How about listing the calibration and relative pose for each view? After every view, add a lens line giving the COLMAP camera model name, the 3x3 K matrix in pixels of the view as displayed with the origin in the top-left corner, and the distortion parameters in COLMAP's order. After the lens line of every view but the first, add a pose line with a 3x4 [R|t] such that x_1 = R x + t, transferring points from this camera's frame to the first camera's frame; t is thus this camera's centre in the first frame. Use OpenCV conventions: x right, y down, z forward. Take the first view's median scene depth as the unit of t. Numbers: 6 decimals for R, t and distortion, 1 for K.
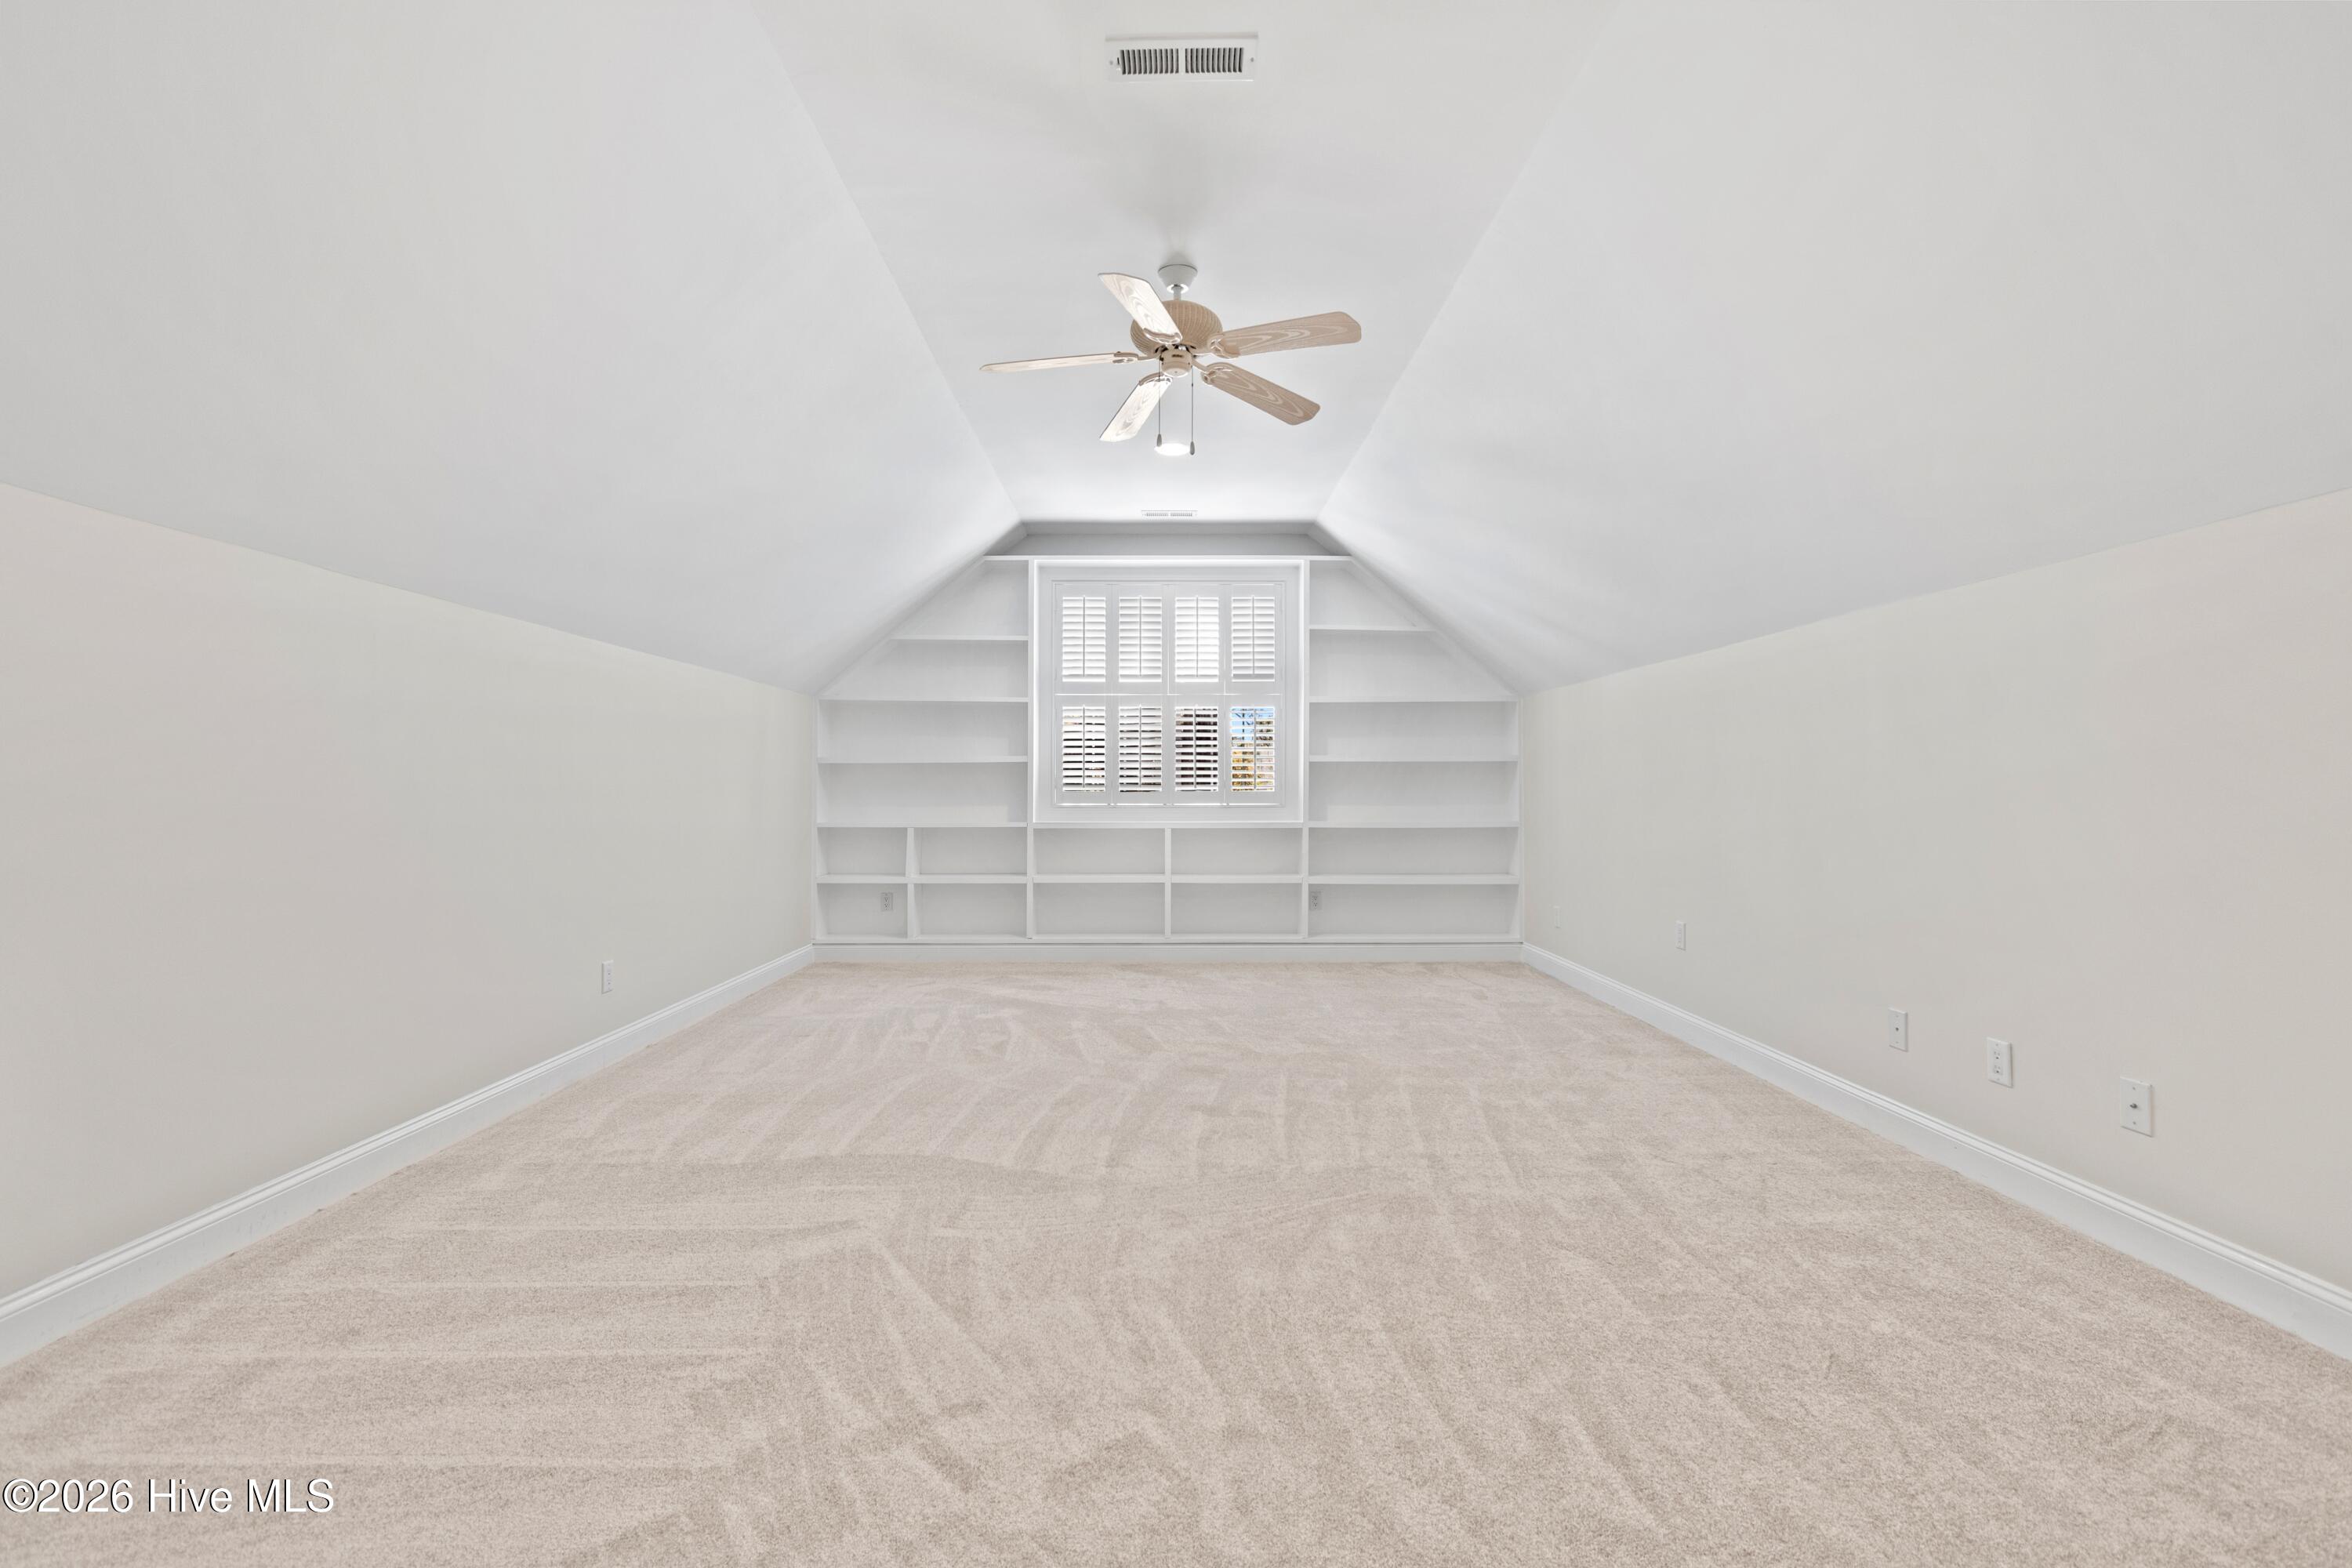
lens RADIAL K [[1036.3, 0, 1168.9], [0, 1036.3, 774.5], [0, 0, 1]] dist [0.001223, 0.000058]
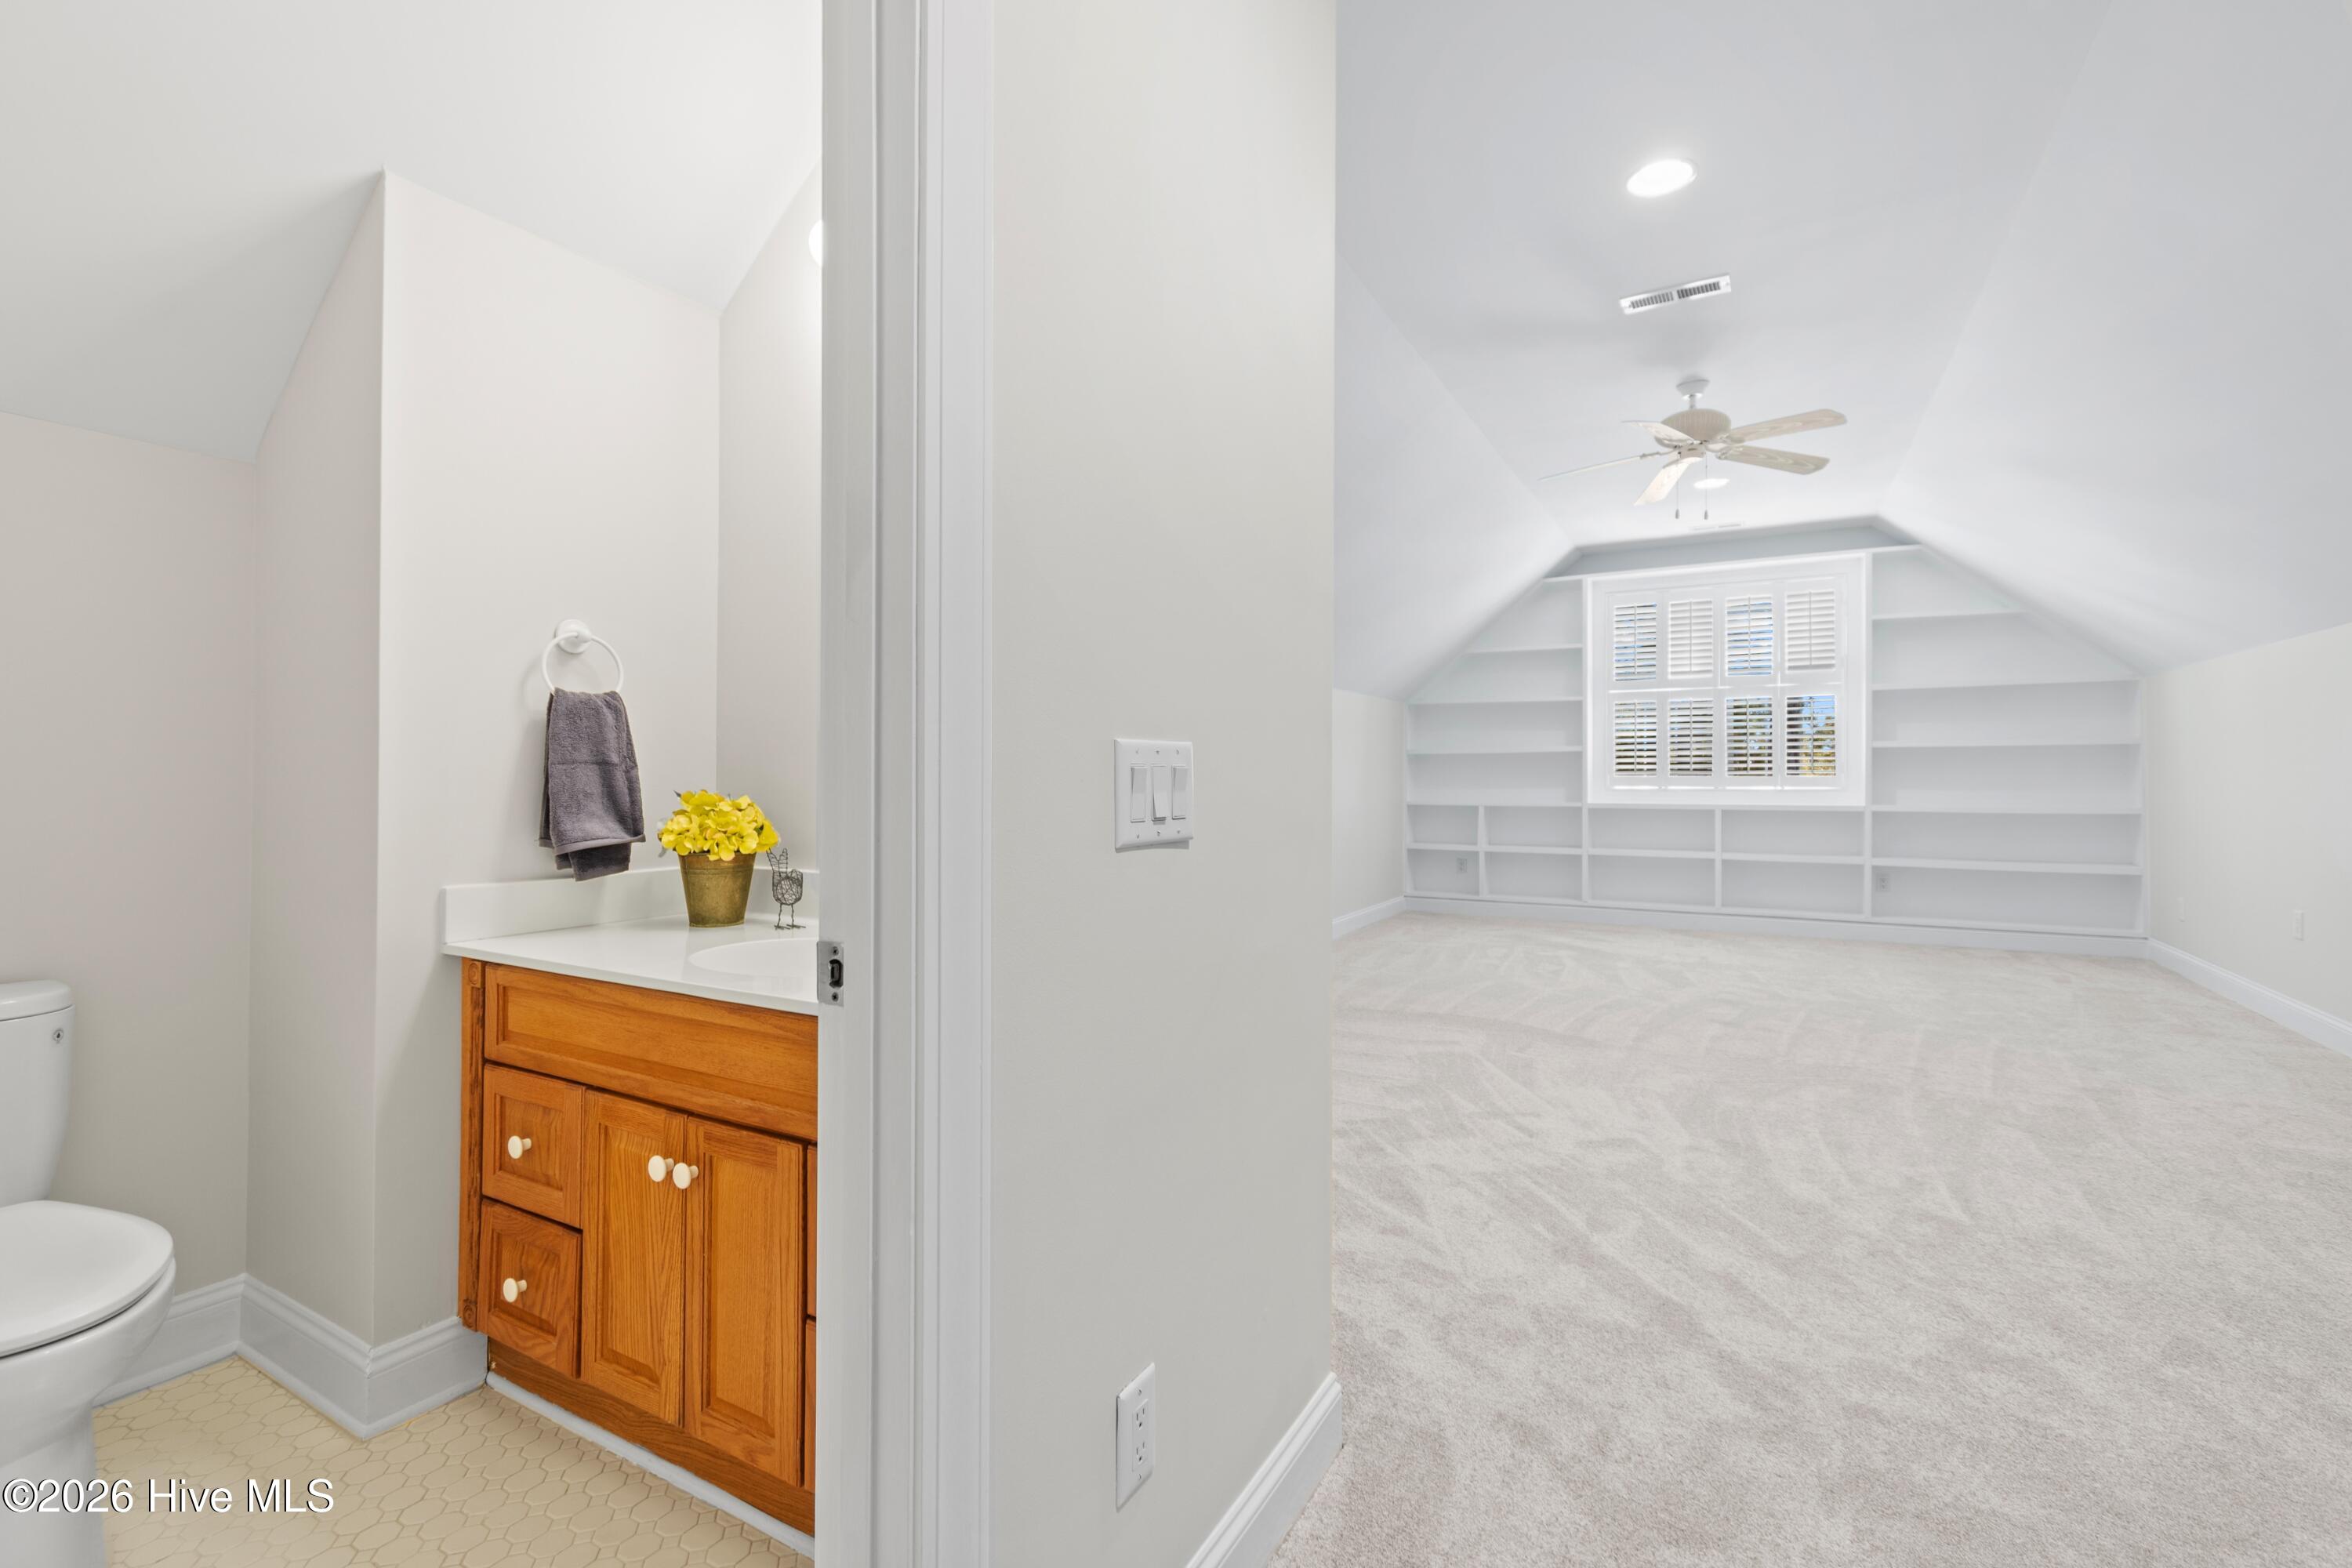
lens RADIAL K [[1035.3, 0, 1175.2], [0, 1035.3, 771.6], [0, 0, 1]] dist [0.014497, -0.008235]
pose [[0.867664, -0.002823, -0.497142, 0.048354], [0.008271, 0.999927, 0.008758, -0.003307], [0.497081, -0.011711, 0.867625, -0.251135]]
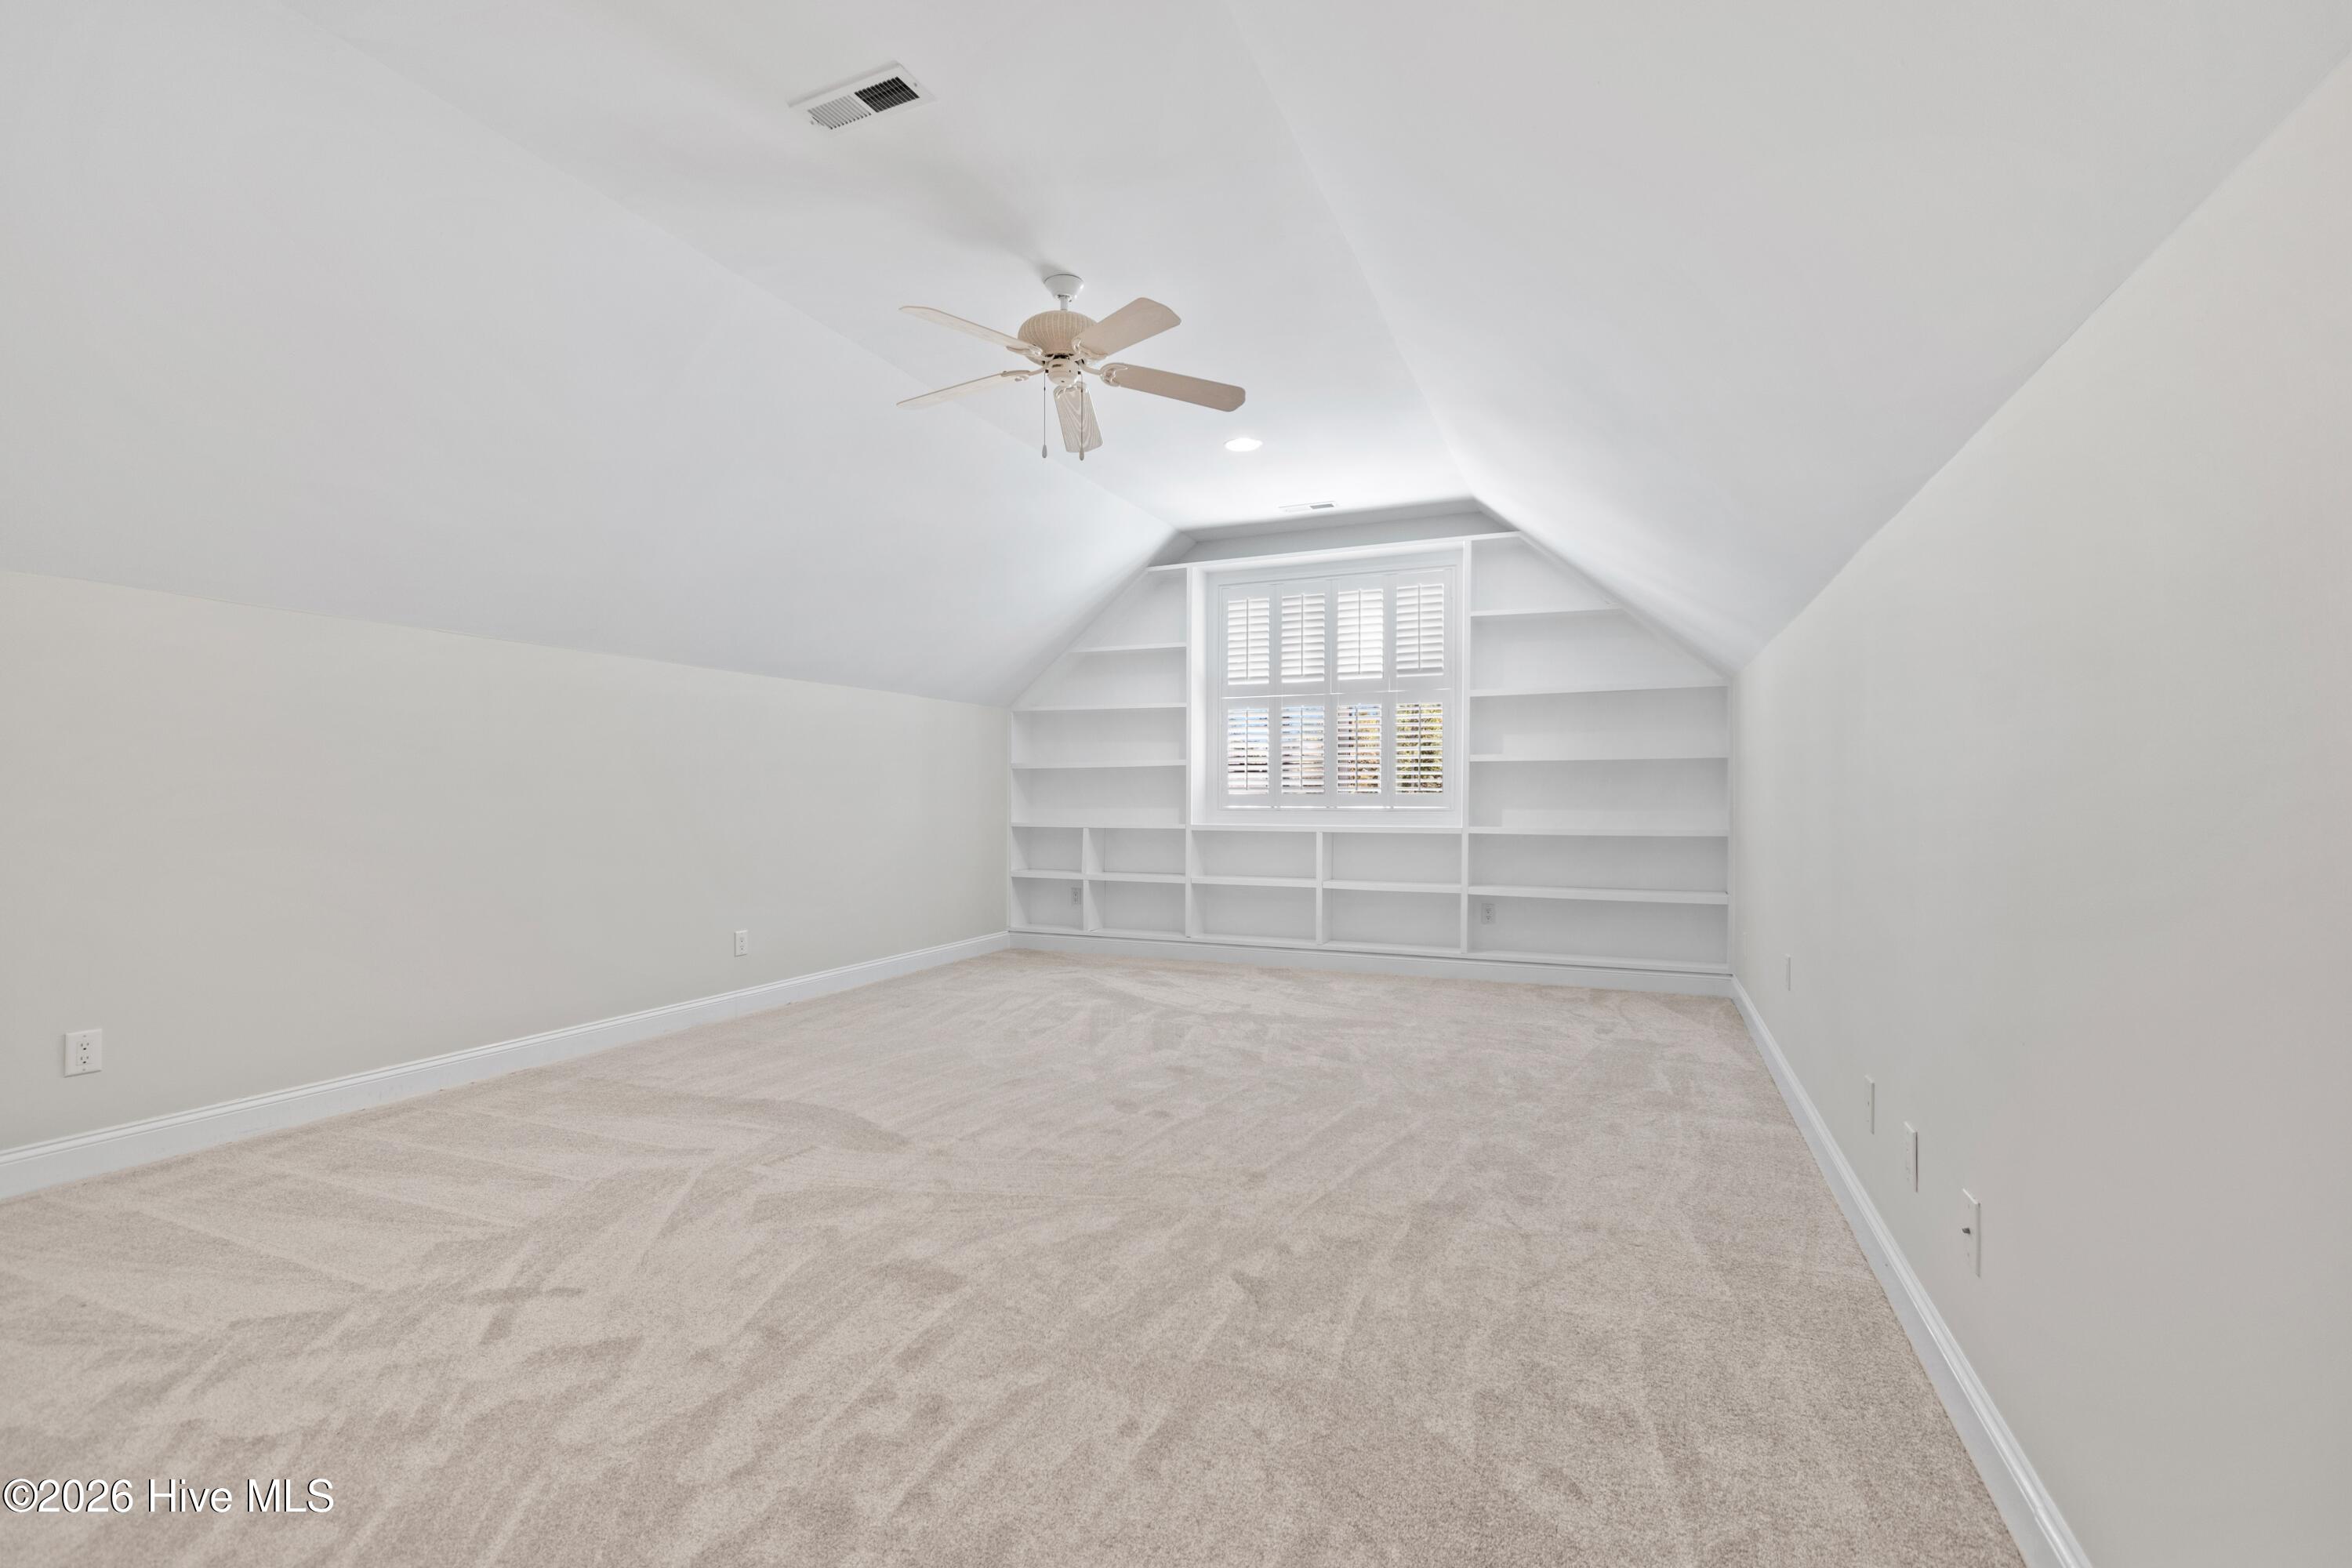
lens RADIAL K [[1044.5, 0, 1168.5], [0, 1044.5, 796.6], [0, 0, 1]] dist [0.002502, 0.000146]
pose [[0.913517, 0.000881, -0.406800, 0.270302], [0.005573, 0.999877, 0.014679, 0.003867], [0.406763, -0.015677, 0.913399, 0.048644]]
